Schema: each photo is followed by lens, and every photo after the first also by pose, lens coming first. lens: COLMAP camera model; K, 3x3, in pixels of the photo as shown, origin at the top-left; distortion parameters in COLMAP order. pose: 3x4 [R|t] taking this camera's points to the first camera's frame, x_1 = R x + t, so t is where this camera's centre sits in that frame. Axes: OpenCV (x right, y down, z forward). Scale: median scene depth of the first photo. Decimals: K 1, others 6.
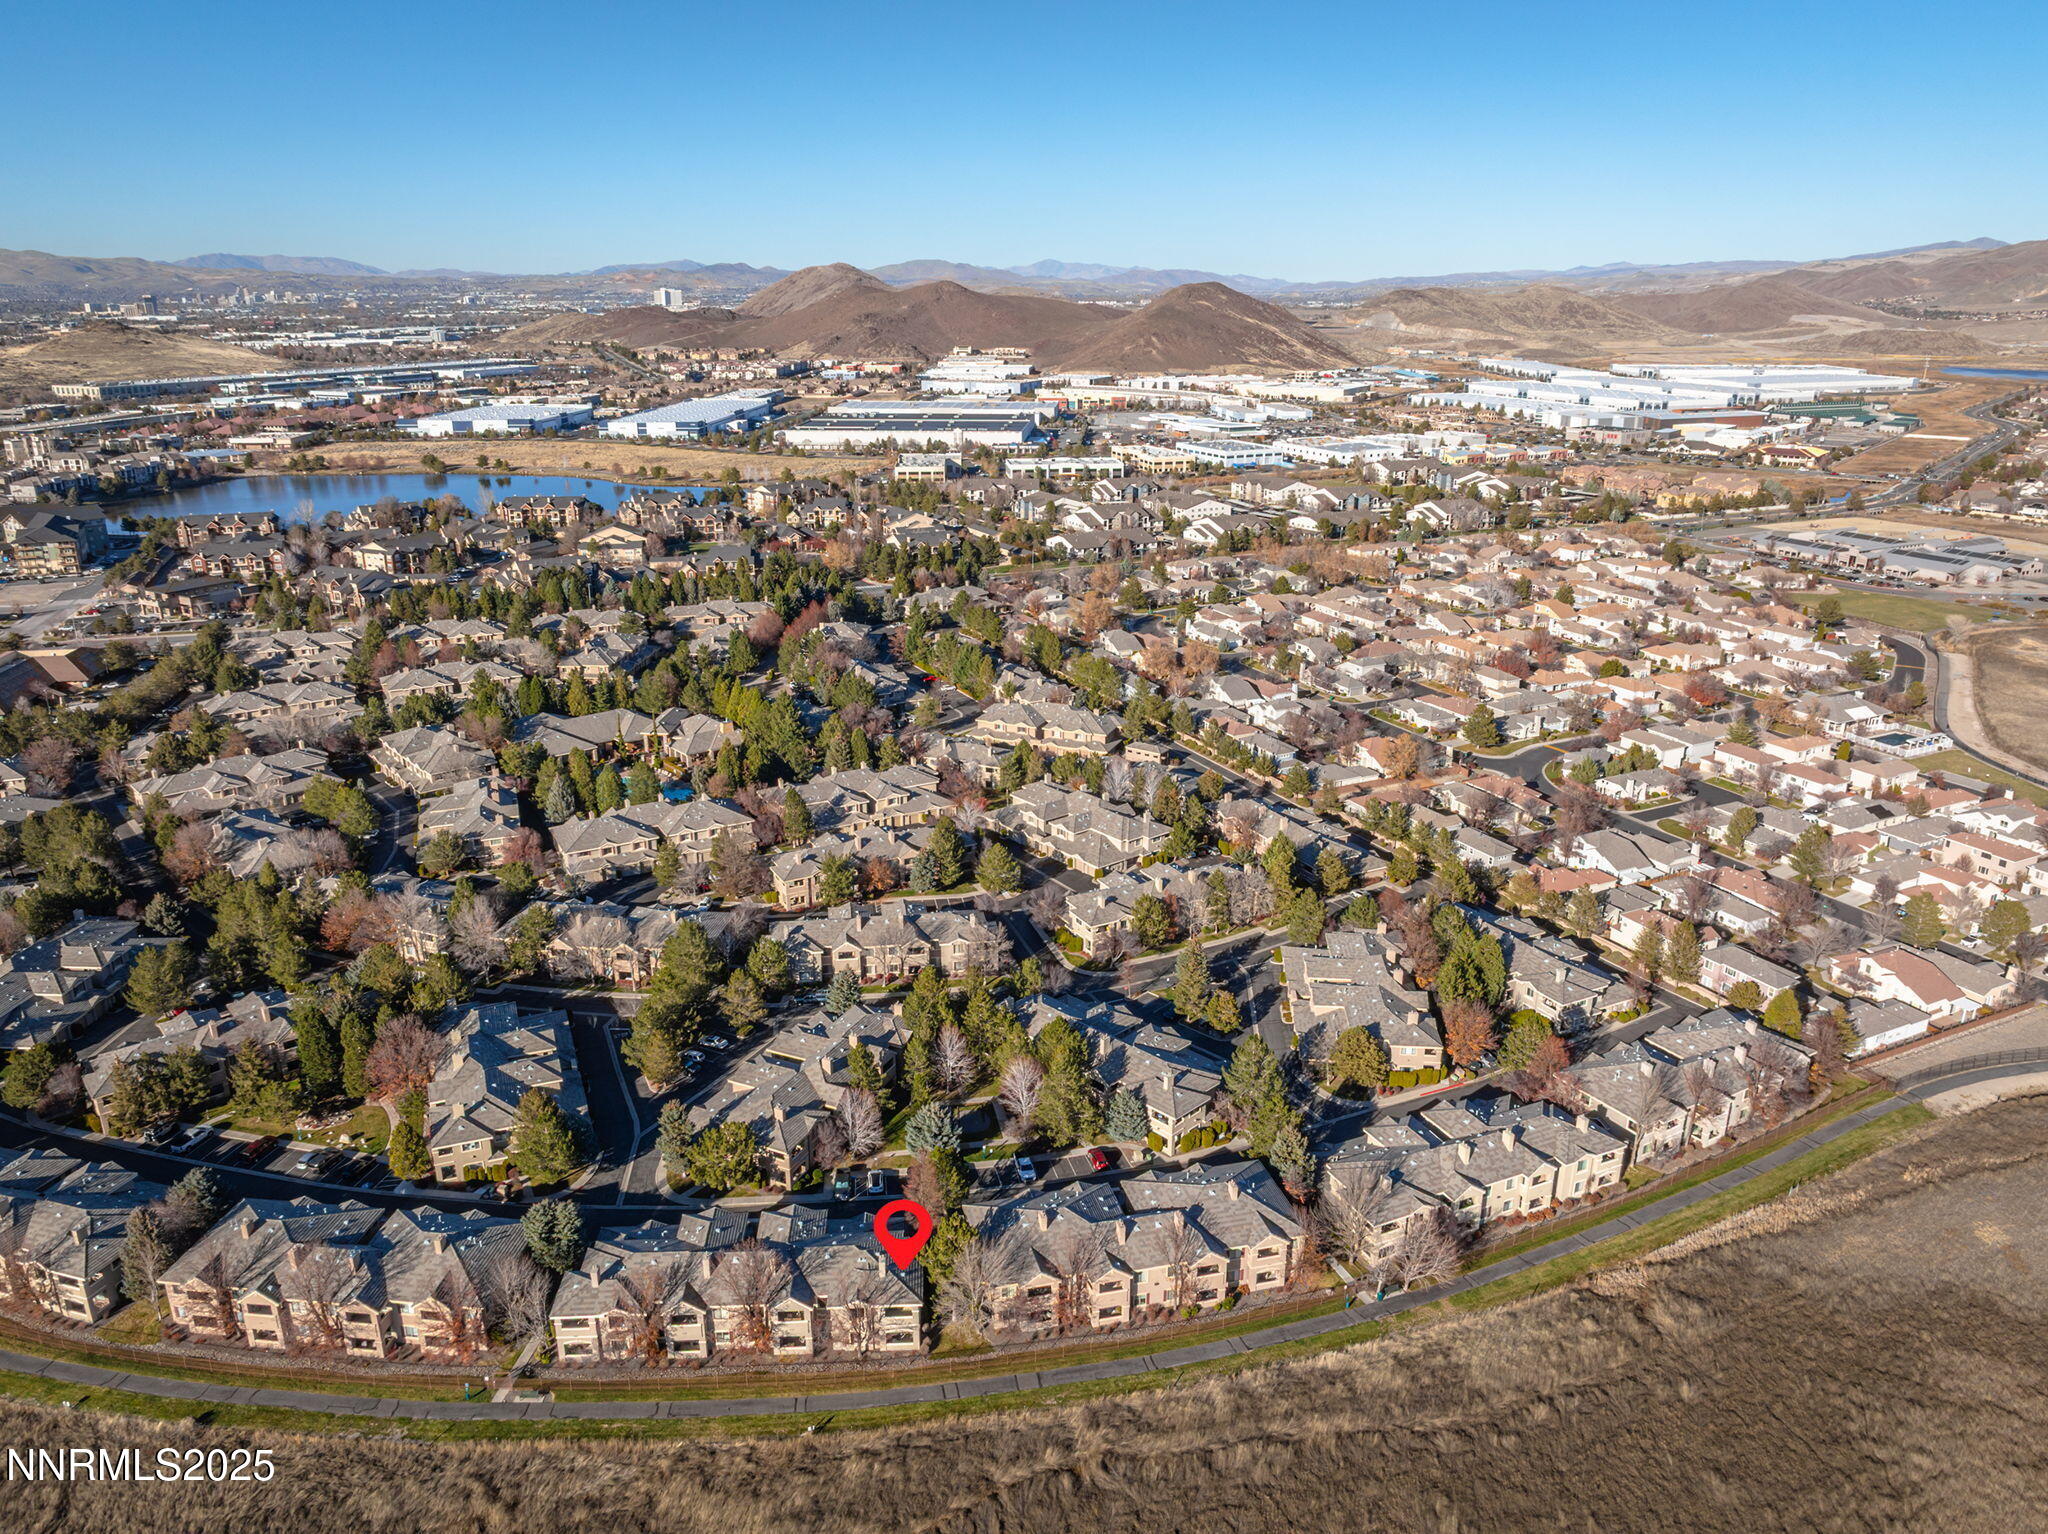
lens RADIAL K [[1439.9, 0, 1012.8], [0, 1439.9, 774.6], [0, 0, 1]] dist [-0.033727, 0.019608]
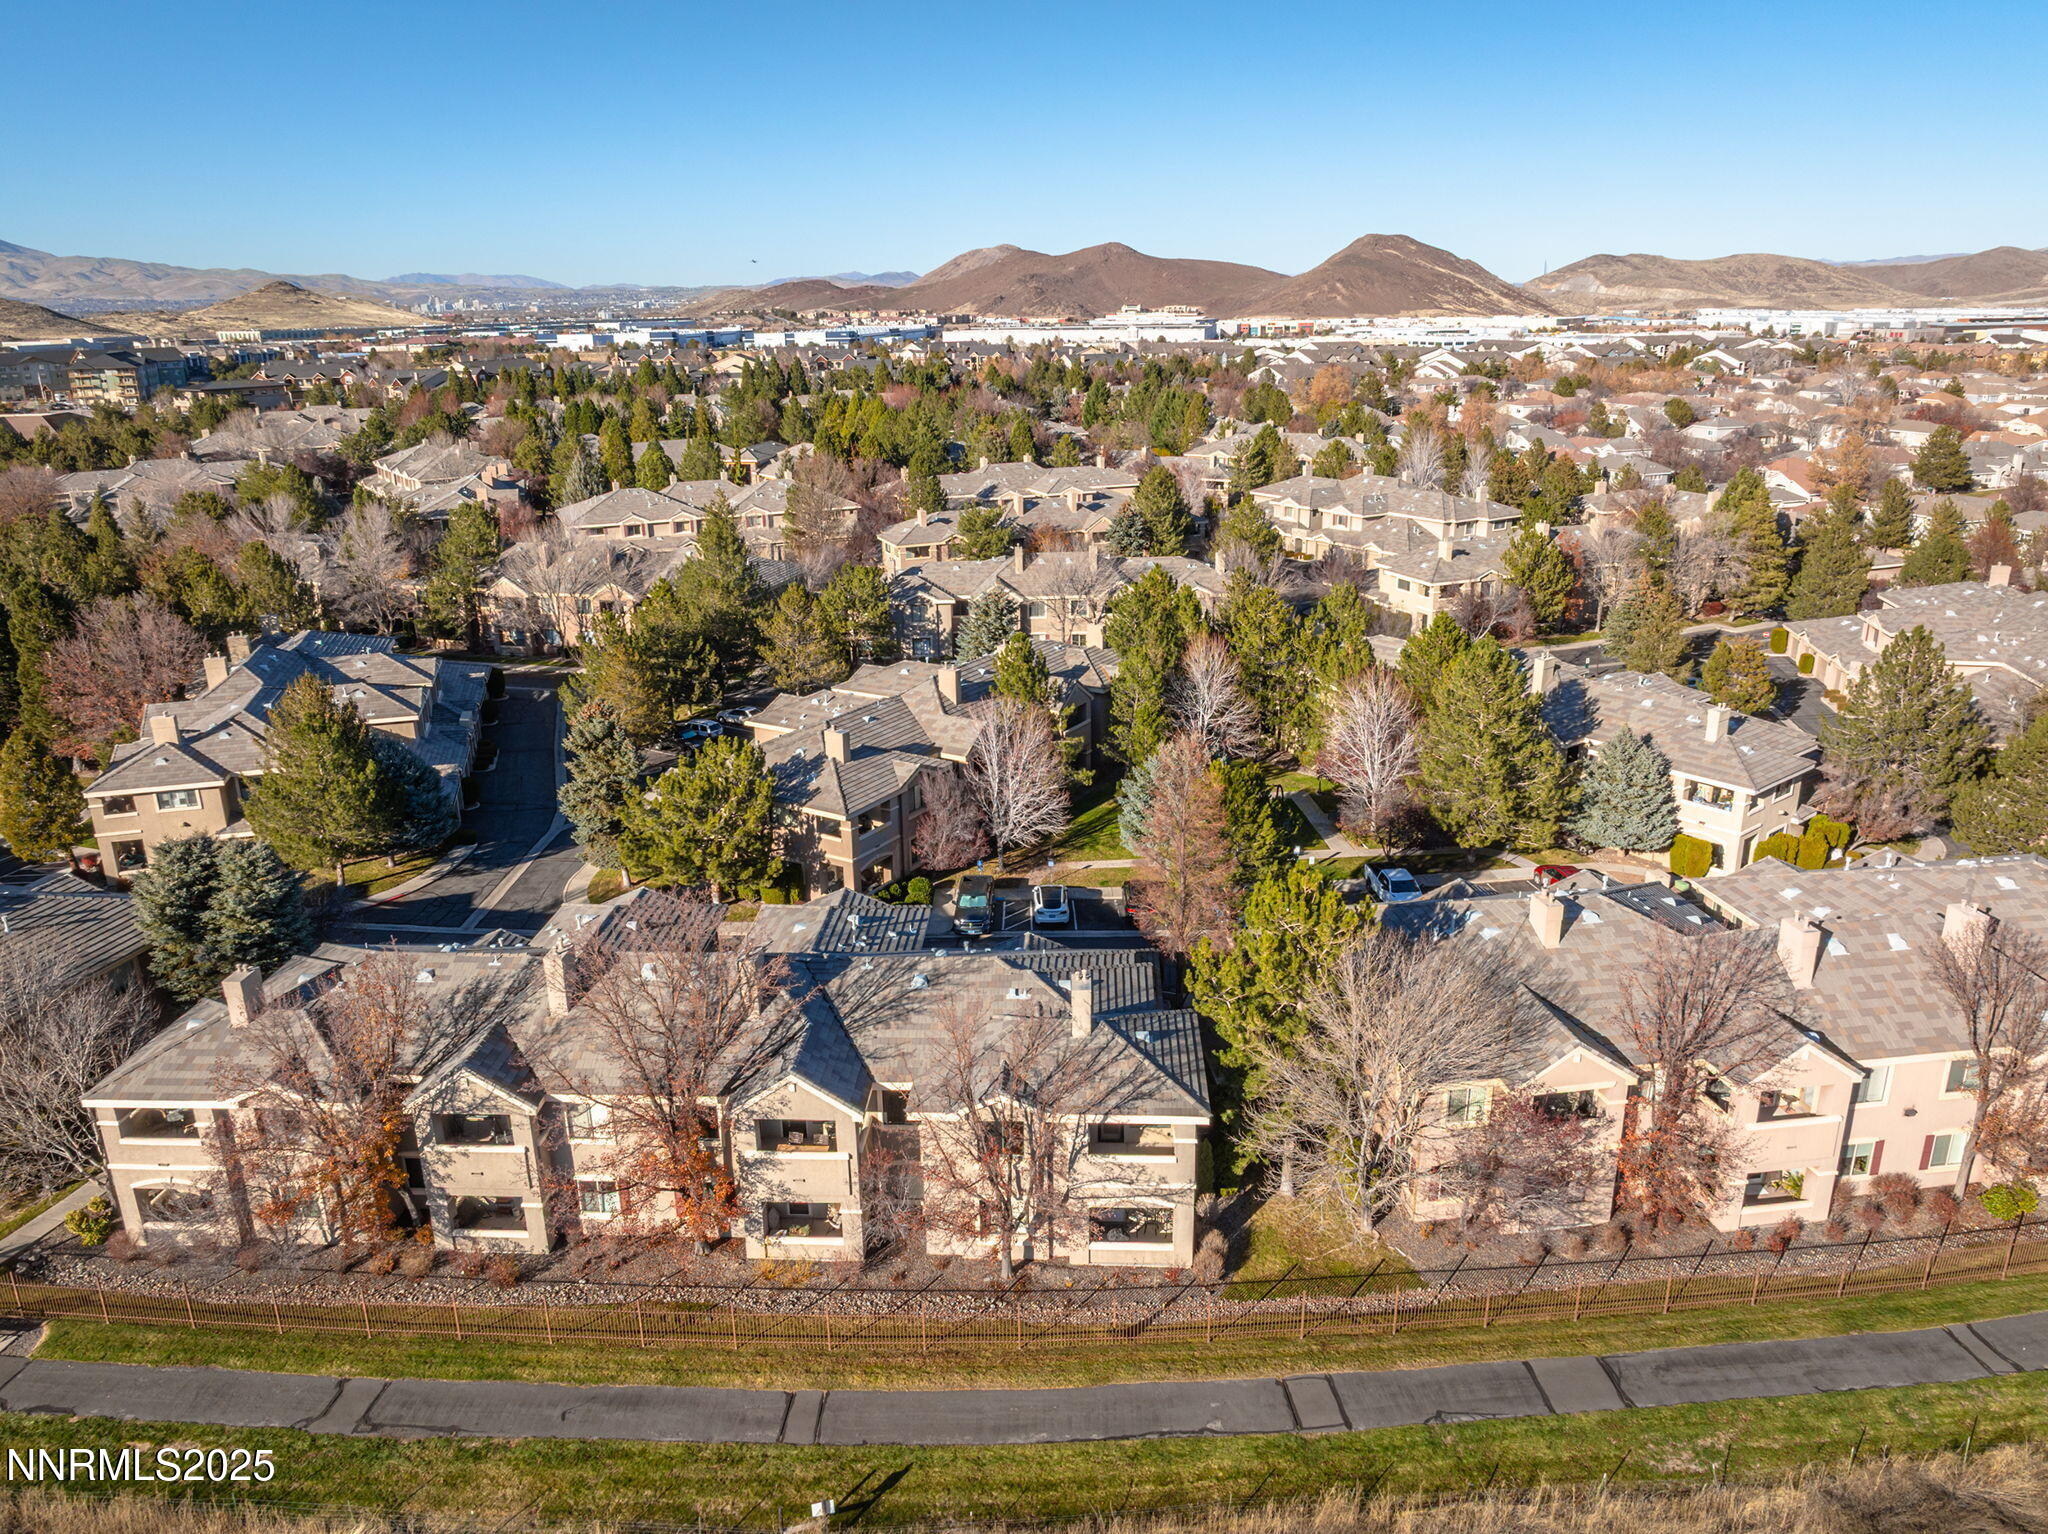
lens RADIAL K [[1439.9, 0, 1020.3], [0, 1439.9, 765.0], [0, 0, 1]] dist [-0.033727, 0.019608]
pose [[0.994629, 0.021969, -0.101141, -0.048133], [-0.023366, 0.999647, -0.012645, 0.193042], [0.100828, 0.014941, 0.994792, 0.443504]]
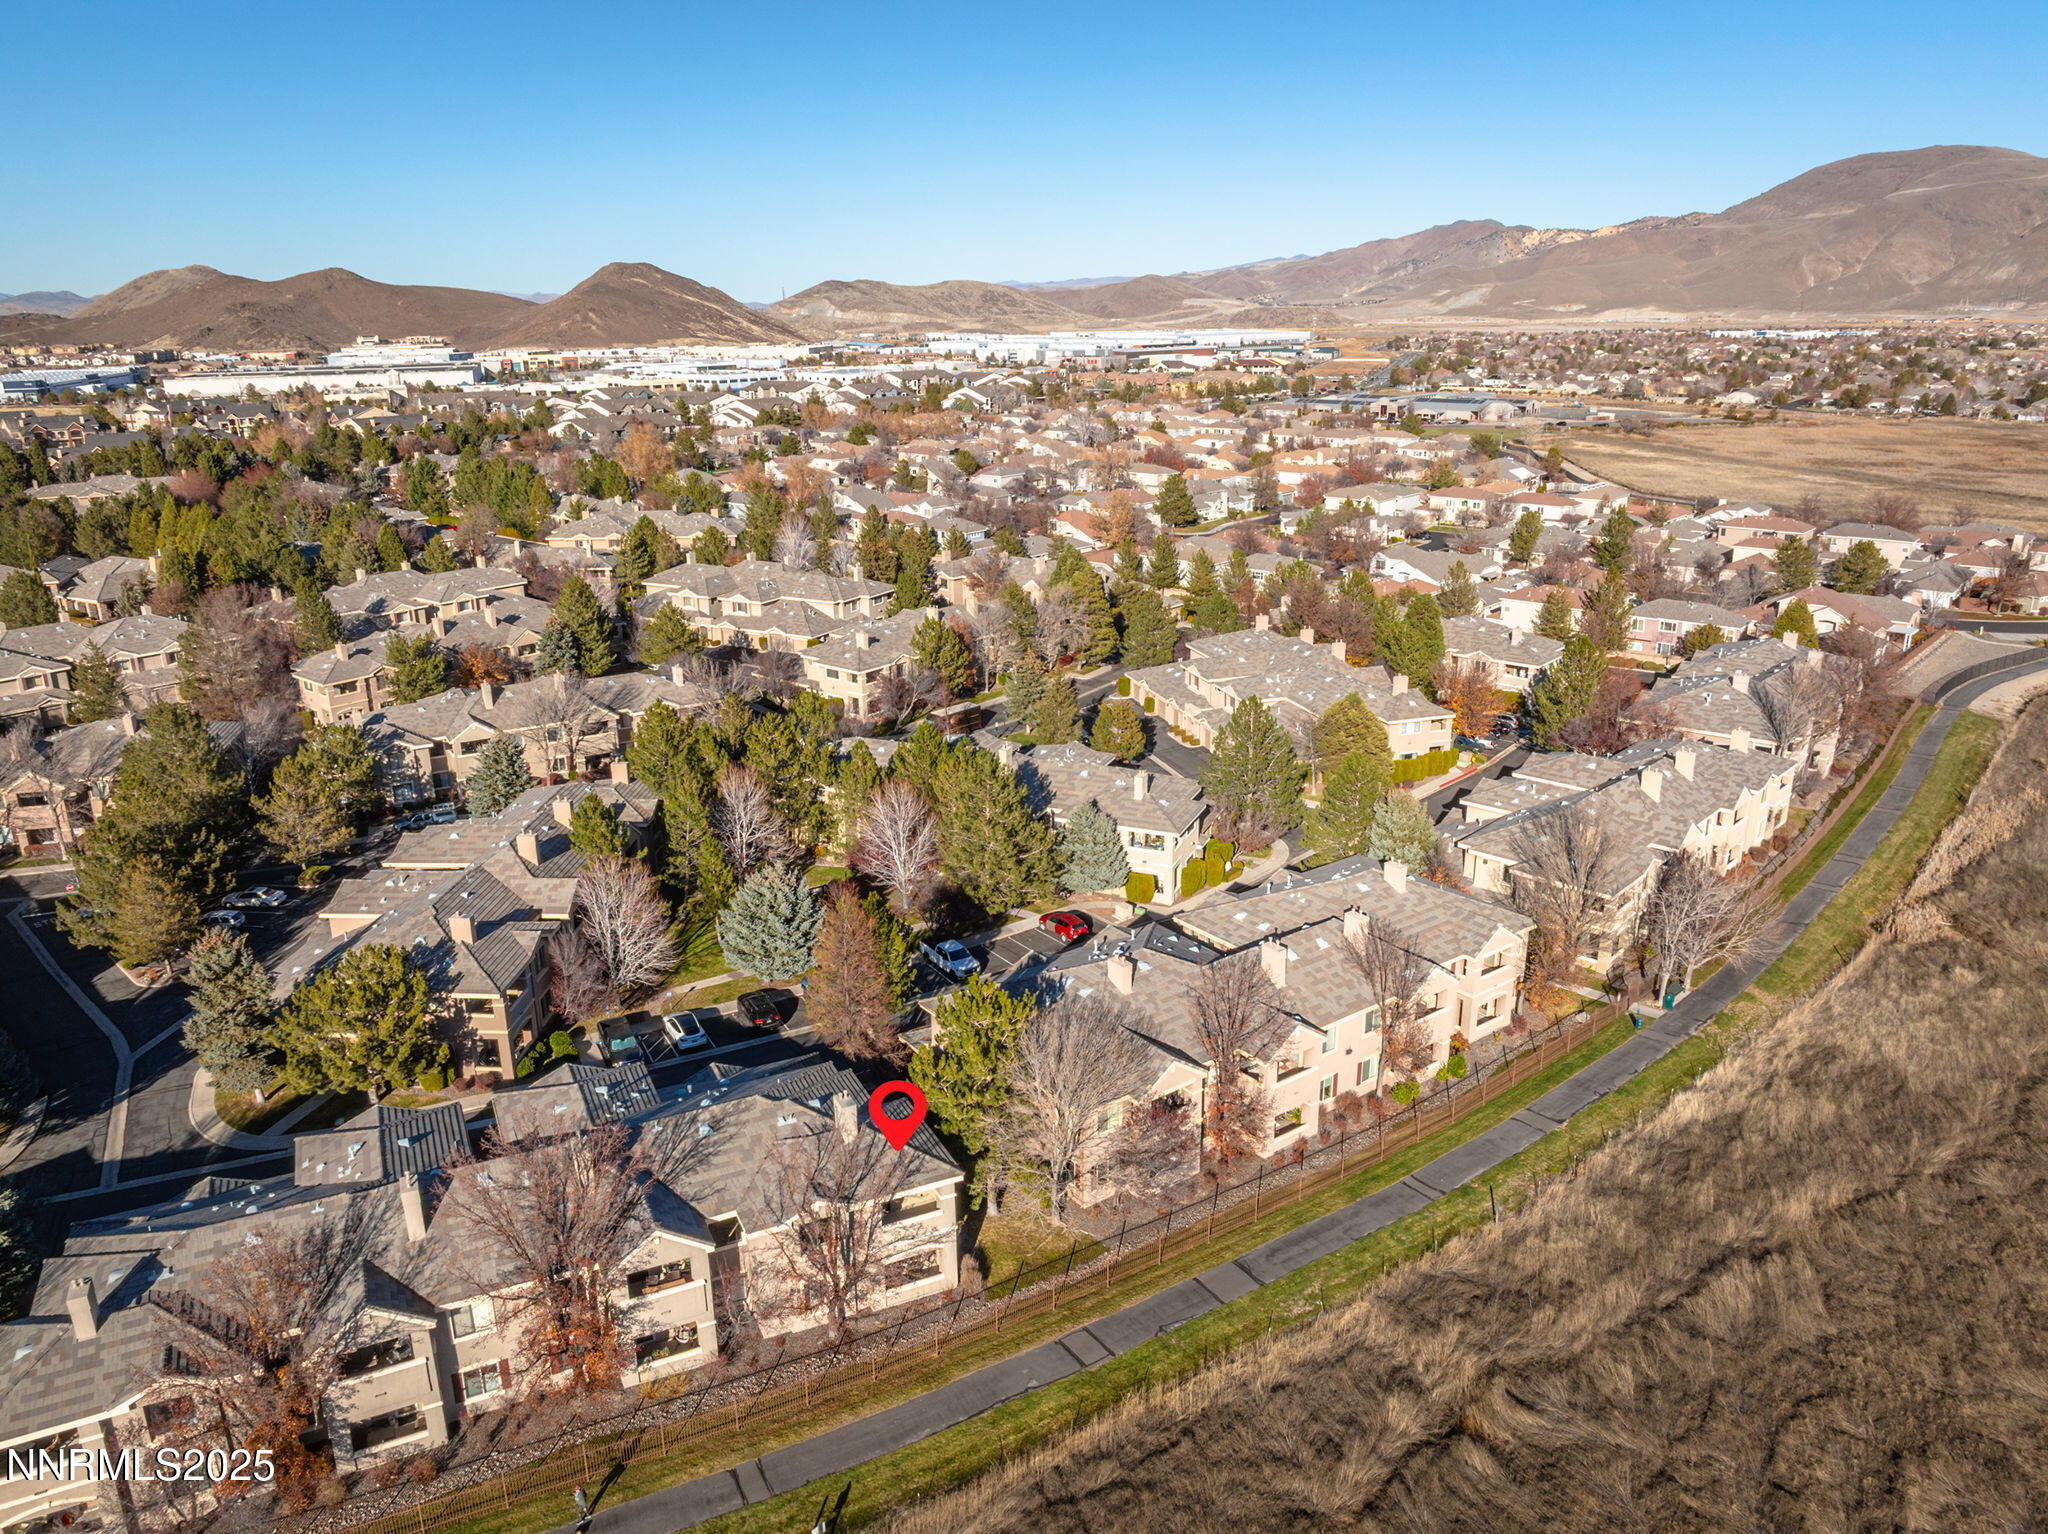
lens RADIAL K [[1439.9, 0, 1020.3], [0, 1439.9, 772.2], [0, 0, 1]] dist [-0.033727, 0.019608]
pose [[0.924401, -0.124986, 0.360363, -0.122139], [0.131729, 0.991268, 0.005896, 0.161410], [-0.357954, 0.042020, 0.932793, 0.379826]]
